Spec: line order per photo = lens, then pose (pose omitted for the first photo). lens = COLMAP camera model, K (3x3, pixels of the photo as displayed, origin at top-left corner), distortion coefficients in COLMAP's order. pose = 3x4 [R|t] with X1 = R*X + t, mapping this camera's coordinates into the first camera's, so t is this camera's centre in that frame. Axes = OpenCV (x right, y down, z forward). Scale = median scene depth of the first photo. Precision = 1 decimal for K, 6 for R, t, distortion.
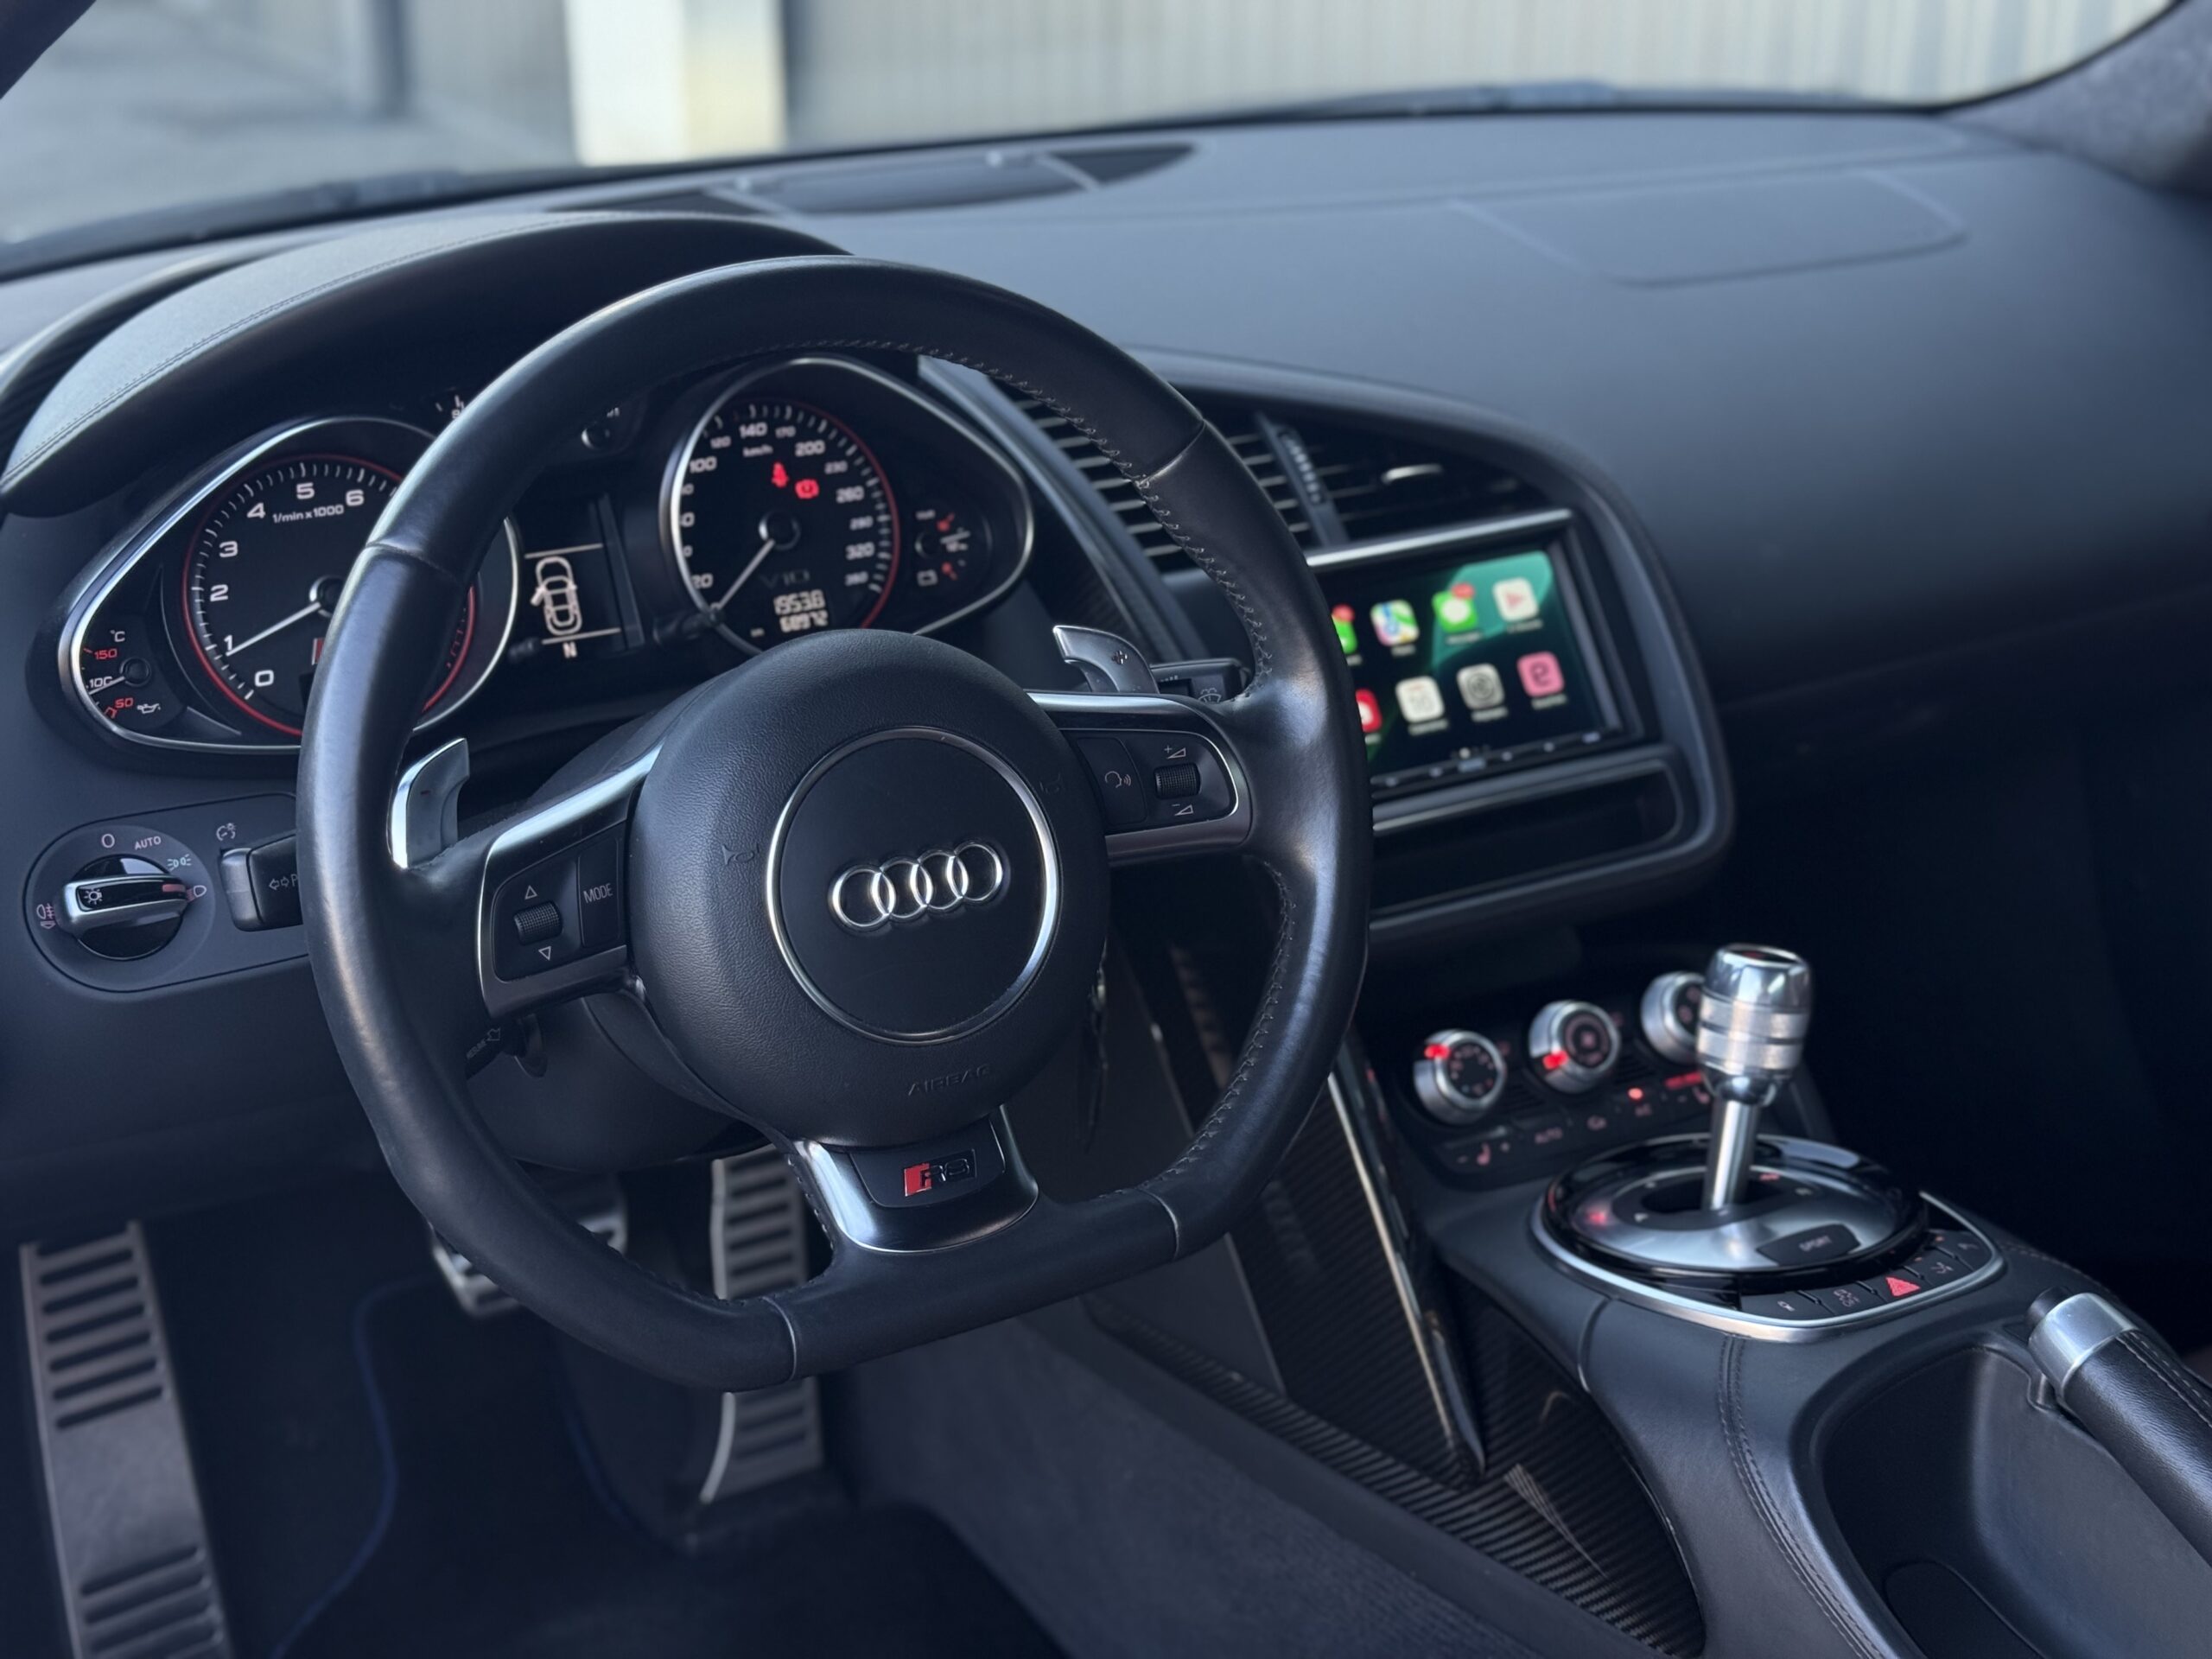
lens RADIAL K [[3124.6, 0, 1106.0], [0, 3124.6, 829.5], [0, 0, 1]] dist [0.157683, -0.002587]
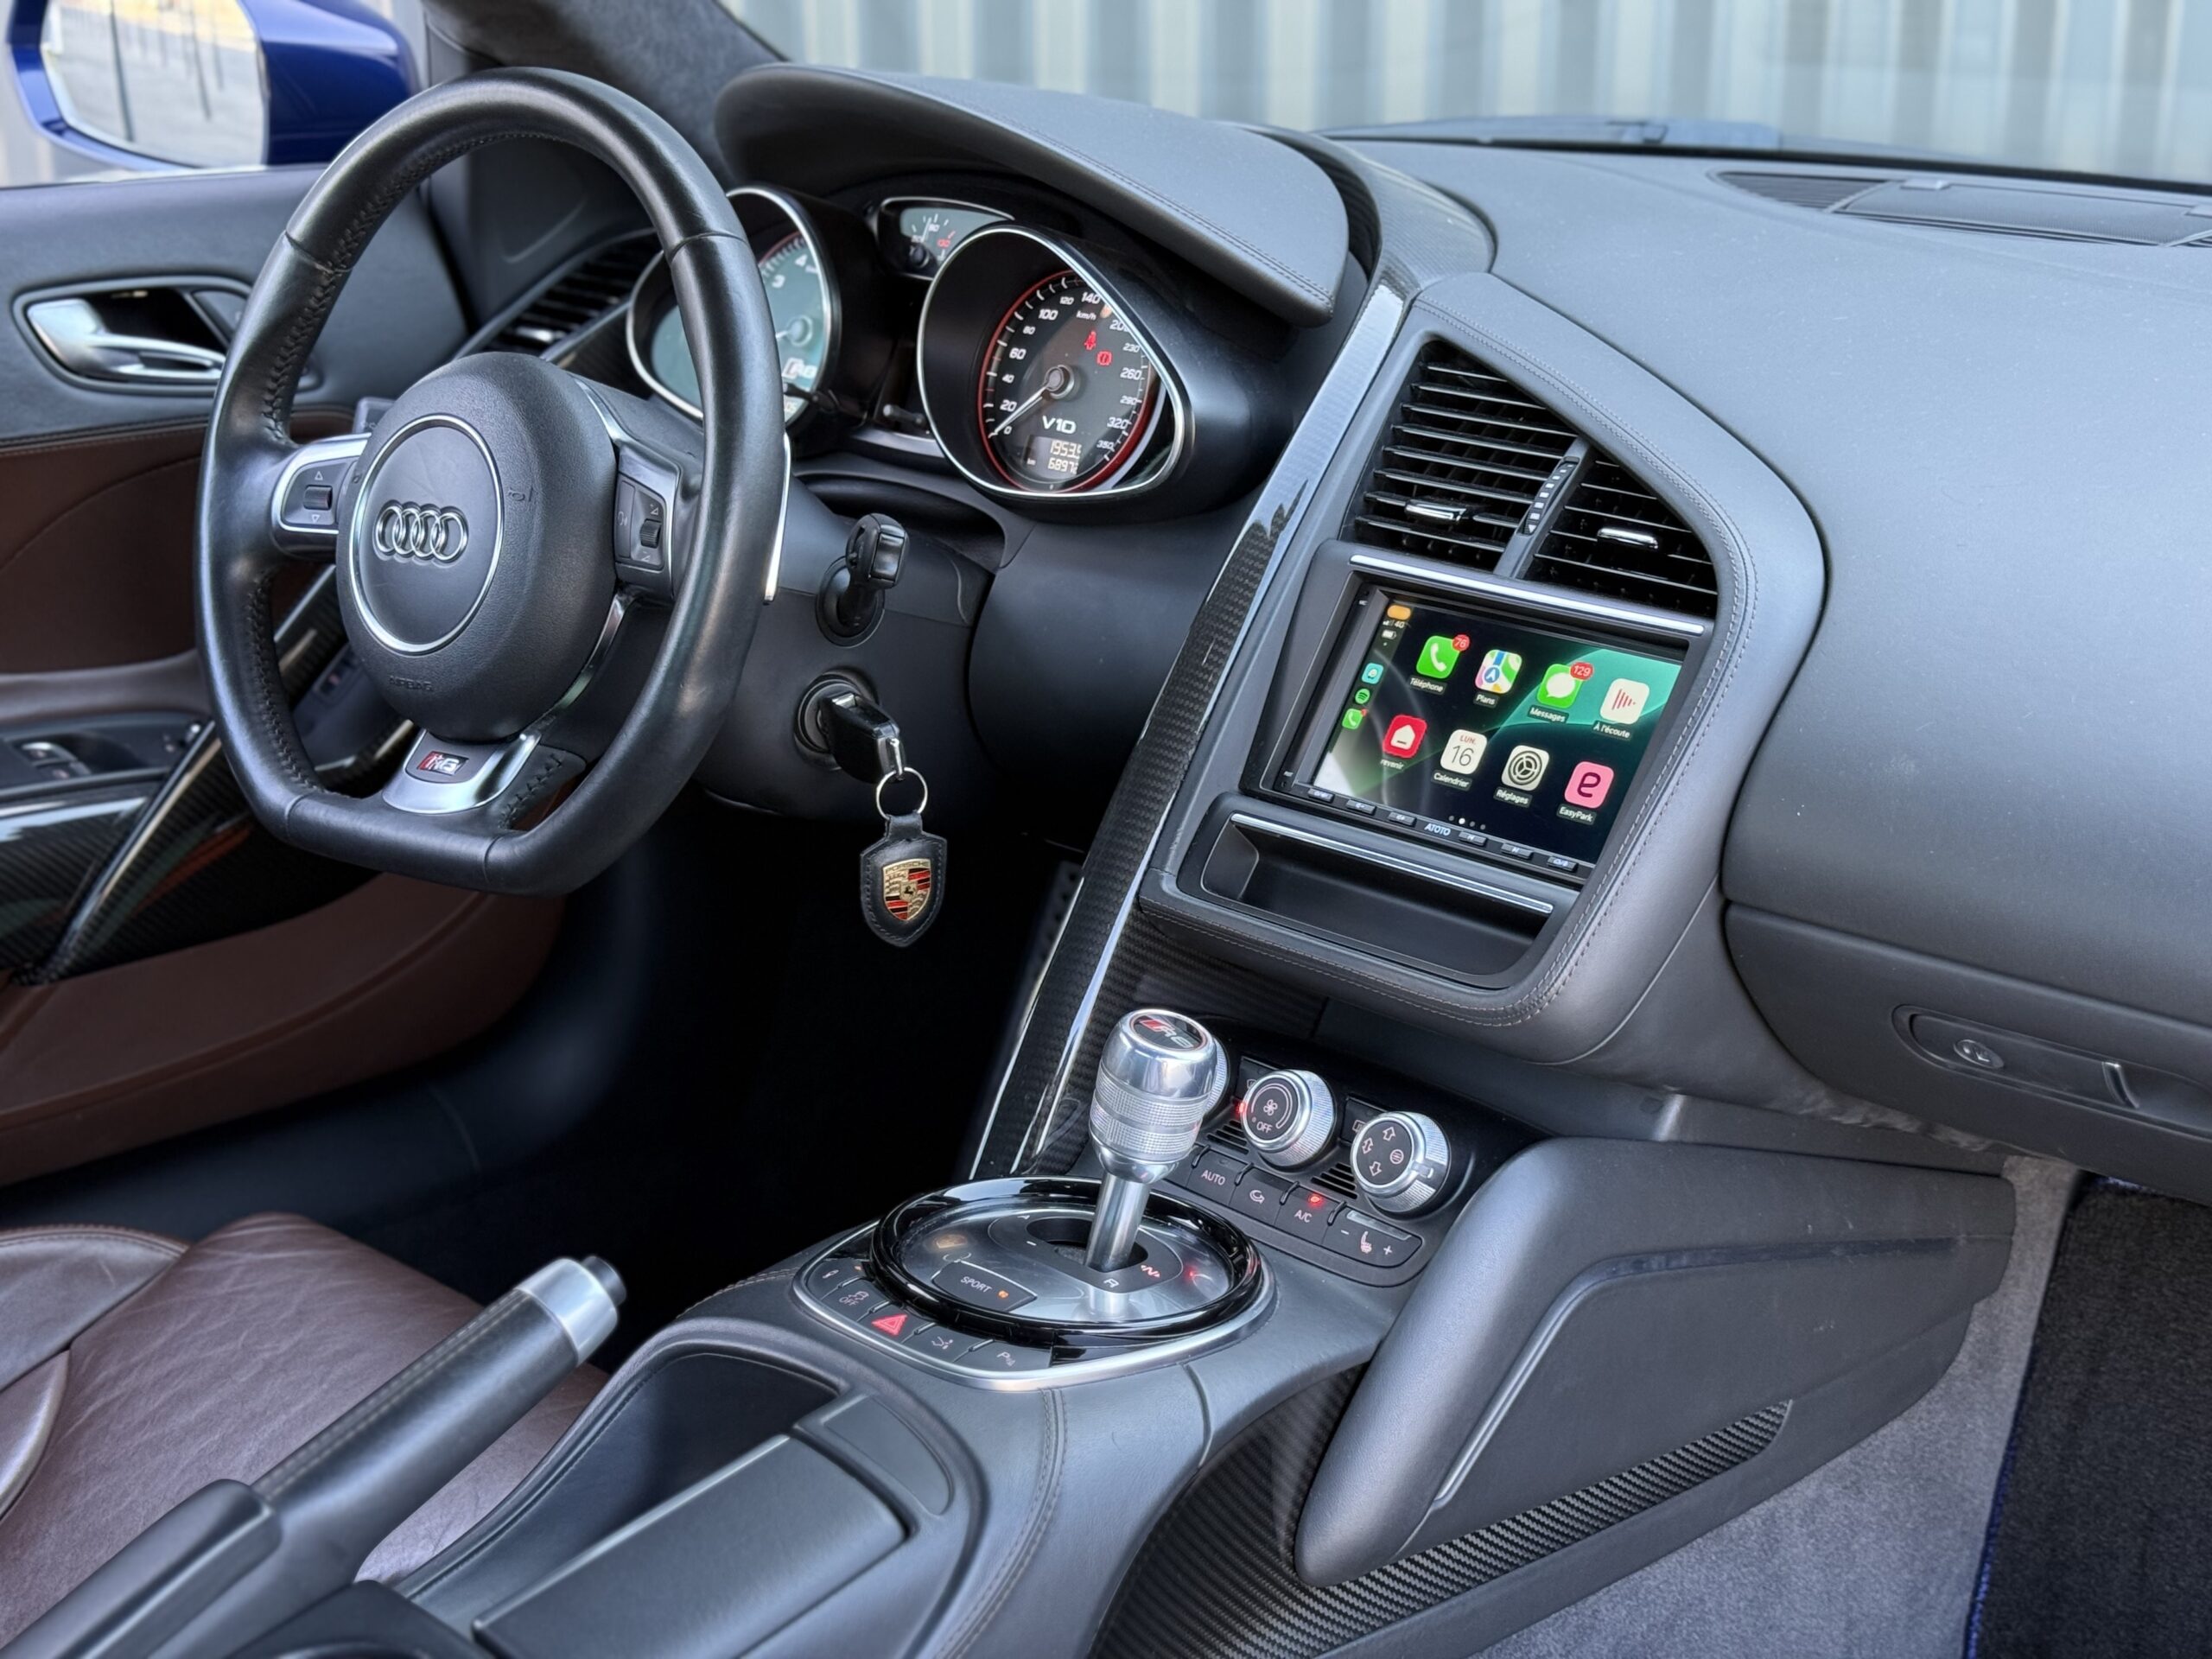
lens RADIAL K [[3132.7, 0, 1091.3], [0, 3132.7, 827.2], [0, 0, 1]] dist [0.113127, -0.089577]
pose [[0.275476, 0.333215, -0.901710, 0.977526], [-0.337866, 0.911720, 0.233695, -0.214846], [0.899977, 0.240280, 0.363739, 0.606805]]
